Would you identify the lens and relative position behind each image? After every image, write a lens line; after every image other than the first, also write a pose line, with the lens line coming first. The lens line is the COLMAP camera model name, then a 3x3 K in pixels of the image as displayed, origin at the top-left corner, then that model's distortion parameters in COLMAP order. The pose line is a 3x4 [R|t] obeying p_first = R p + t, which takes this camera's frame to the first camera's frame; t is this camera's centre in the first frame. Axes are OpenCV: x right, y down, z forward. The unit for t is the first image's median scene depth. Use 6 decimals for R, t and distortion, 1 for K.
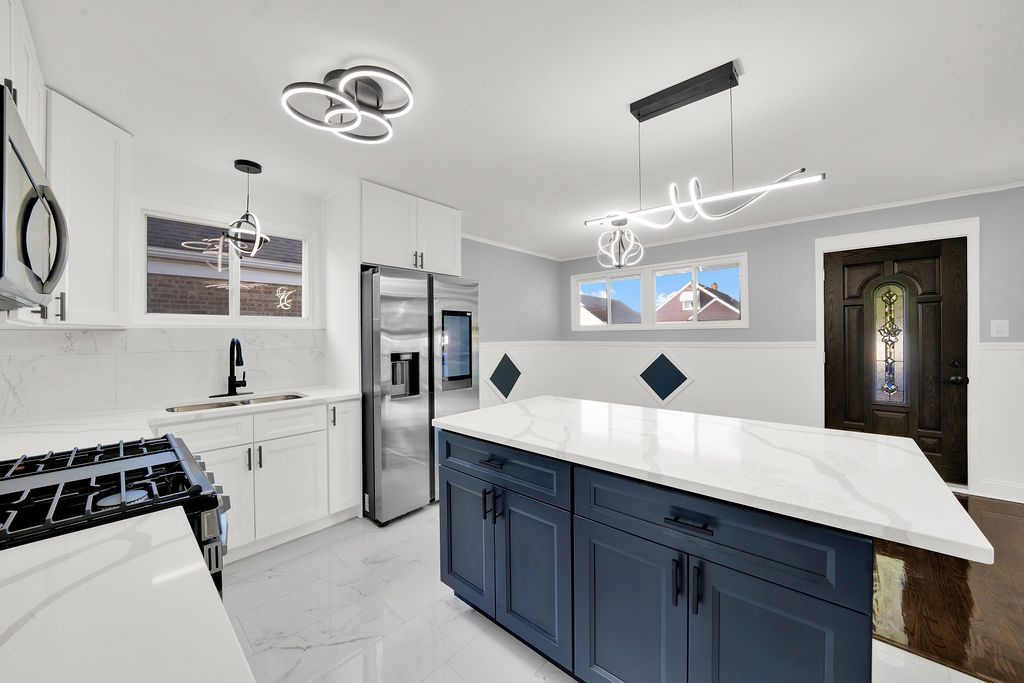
lens RADIAL K [[395.5, 0, 510.4], [0, 395.5, 338.5], [0, 0, 1]] dist [-0.000872, 0.000231]
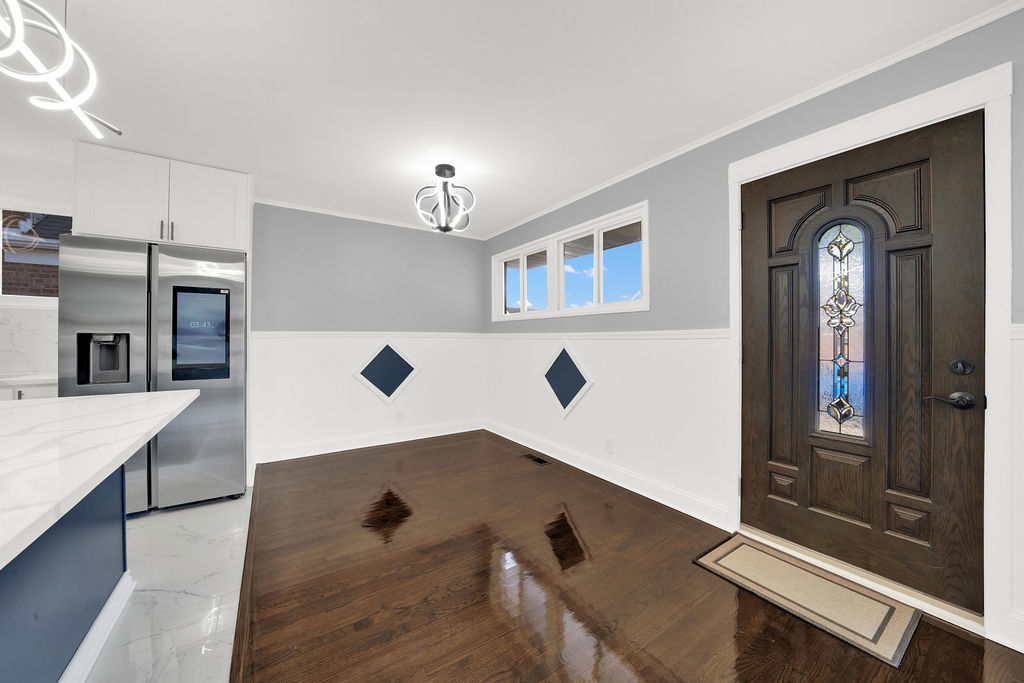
lens RADIAL K [[383.2, 0, 508.1], [0, 383.2, 338.0], [0, 0, 1]] dist [-0.003427, -0.000360]
pose [[0.962034, 0.008816, -0.272789, 0.685915], [-0.010772, 0.999926, -0.005675, 0.034768], [0.272719, 0.008398, 0.962057, 0.368588]]
